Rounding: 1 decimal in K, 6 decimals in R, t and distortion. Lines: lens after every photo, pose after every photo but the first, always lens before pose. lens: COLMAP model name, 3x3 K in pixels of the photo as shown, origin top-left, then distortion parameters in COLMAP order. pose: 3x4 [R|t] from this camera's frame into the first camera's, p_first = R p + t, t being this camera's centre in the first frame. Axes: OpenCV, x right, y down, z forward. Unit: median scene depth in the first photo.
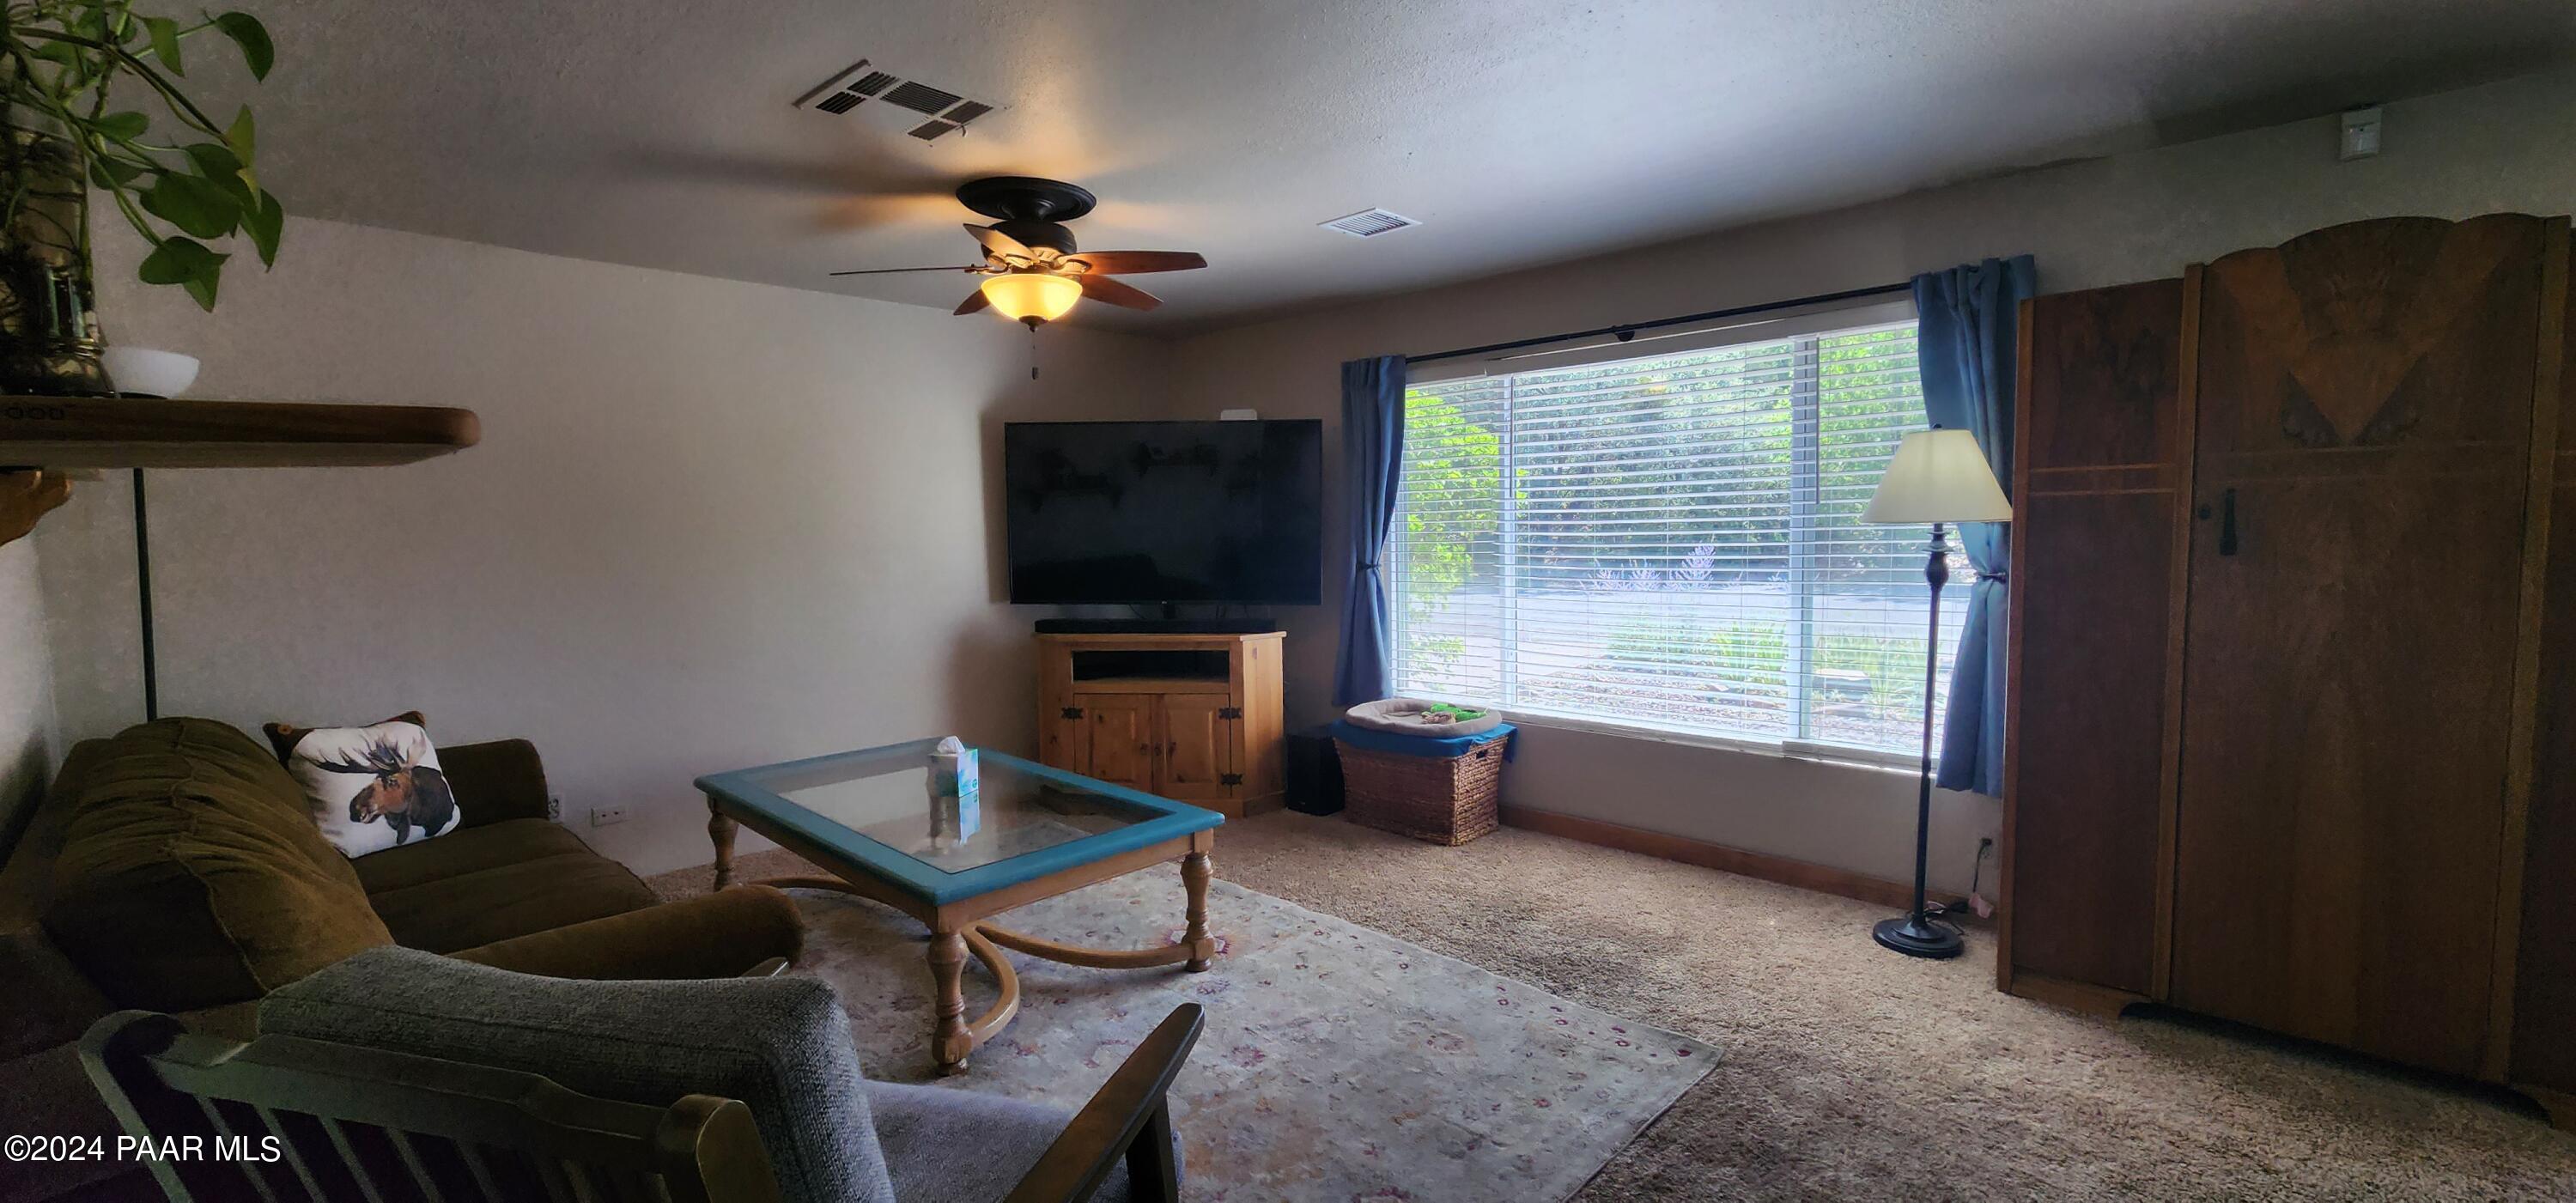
lens RADIAL K [[1064.0, 0, 1277.1], [0, 1064.0, 604.7], [0, 0, 1]] dist [0.003016, -0.000326]
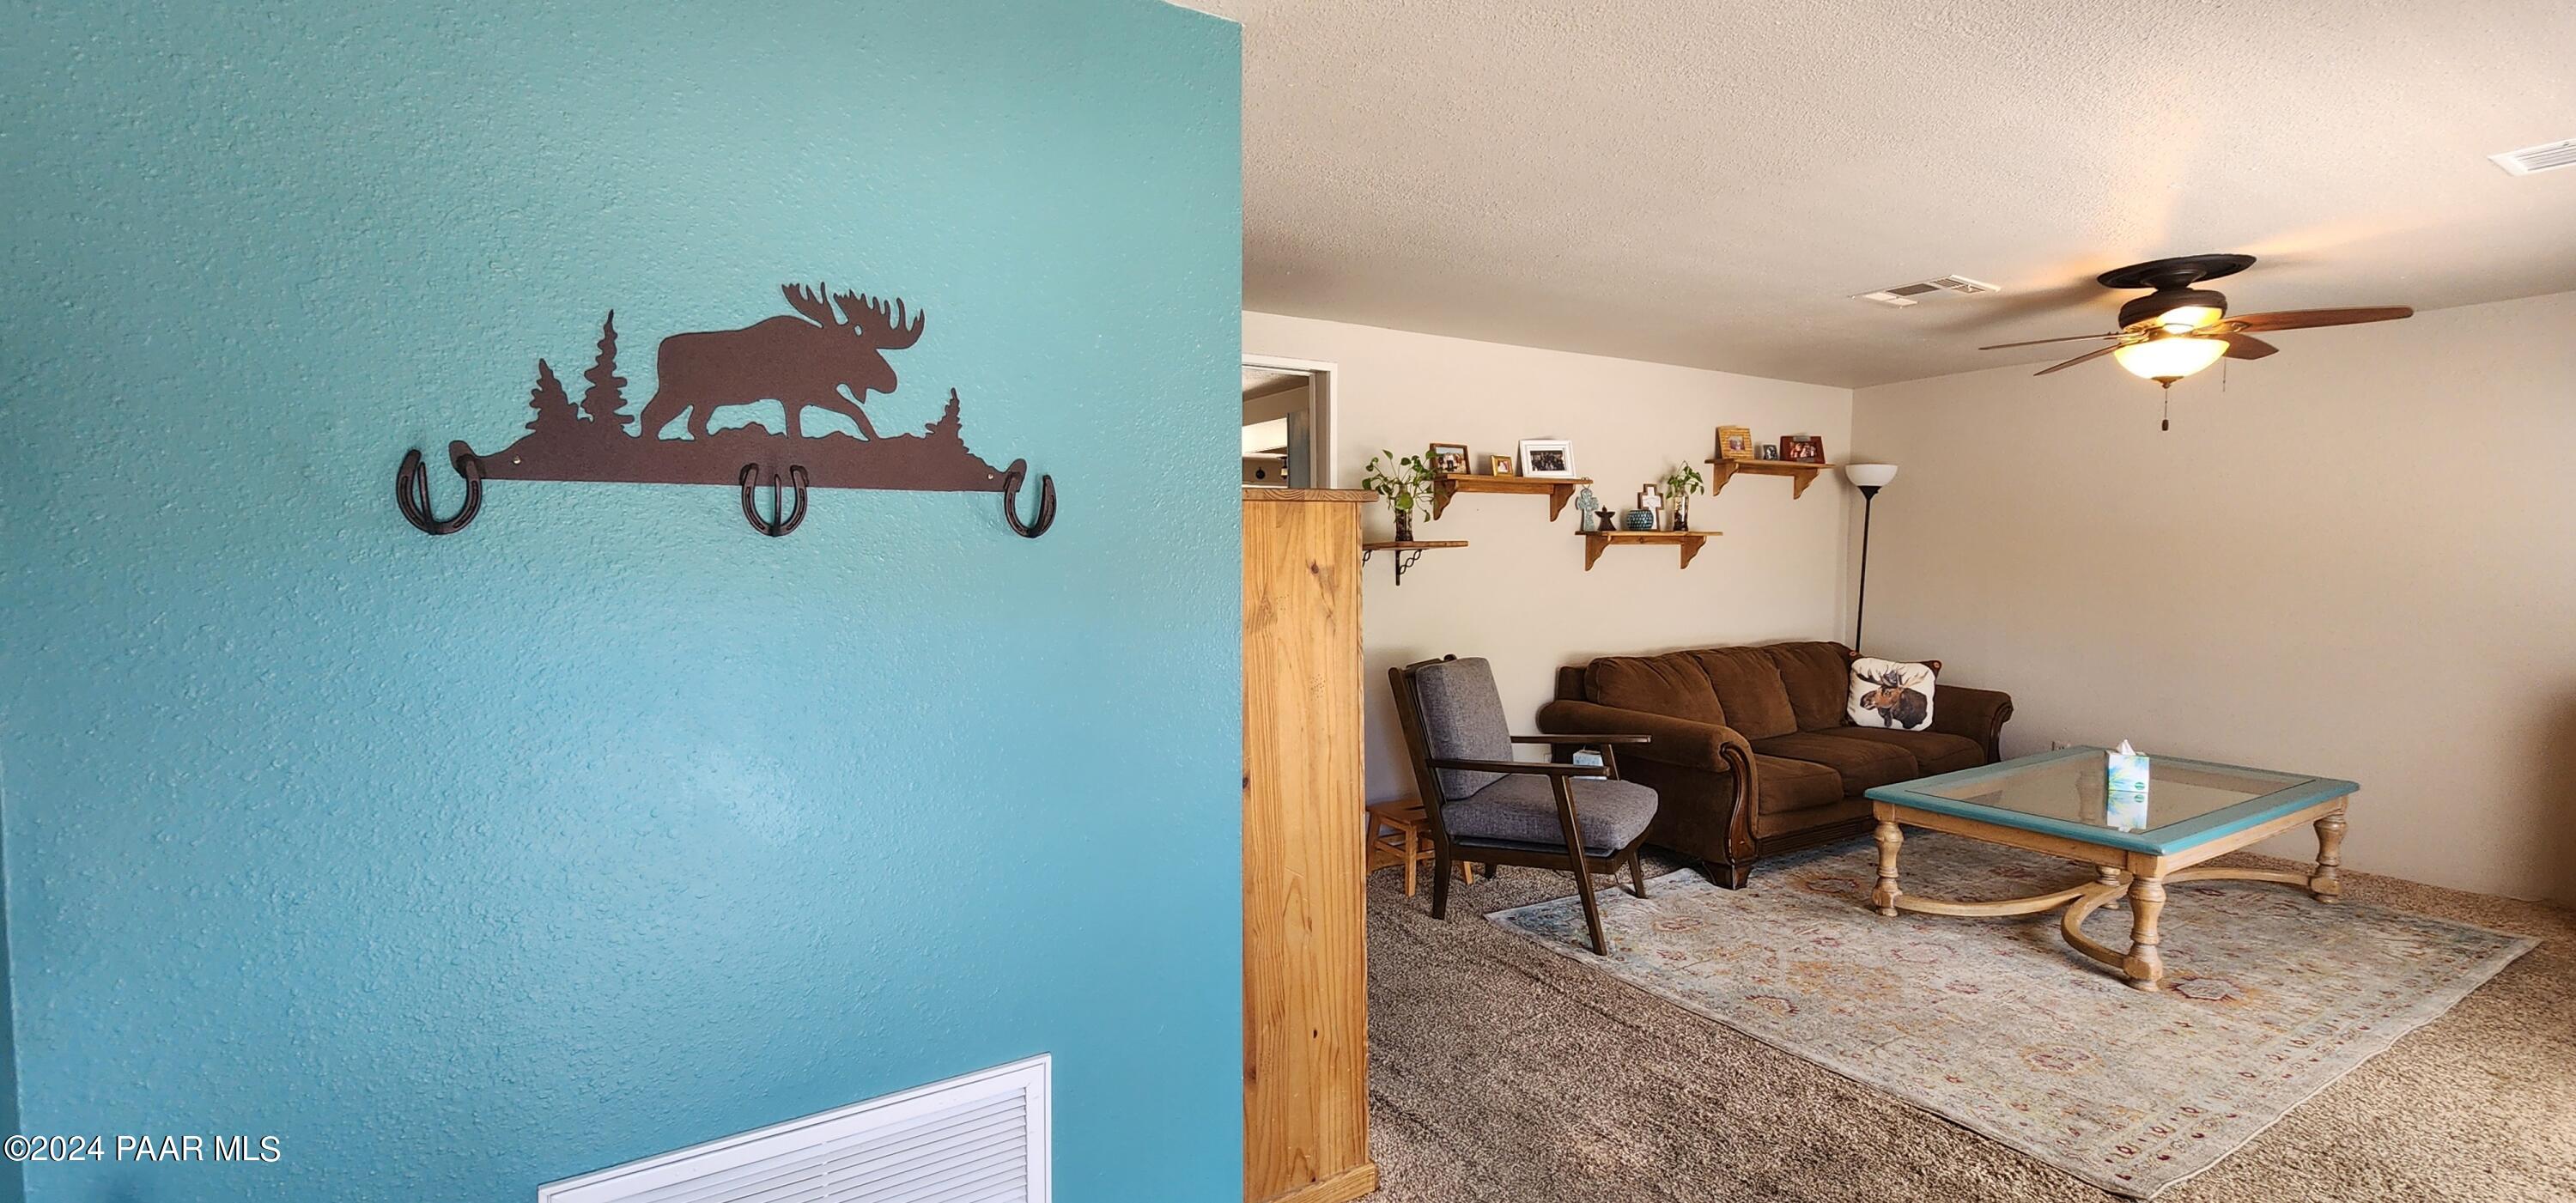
lens RADIAL K [[1064.0, 0, 1283.4], [0, 1064.0, 594.8], [0, 0, 1]] dist [0.003016, -0.000326]
pose [[-0.247876, 0.056846, -0.967123, 1.230753], [-0.070686, 0.994555, 0.076576, -0.069772], [0.966210, 0.087343, -0.242508, 0.442601]]
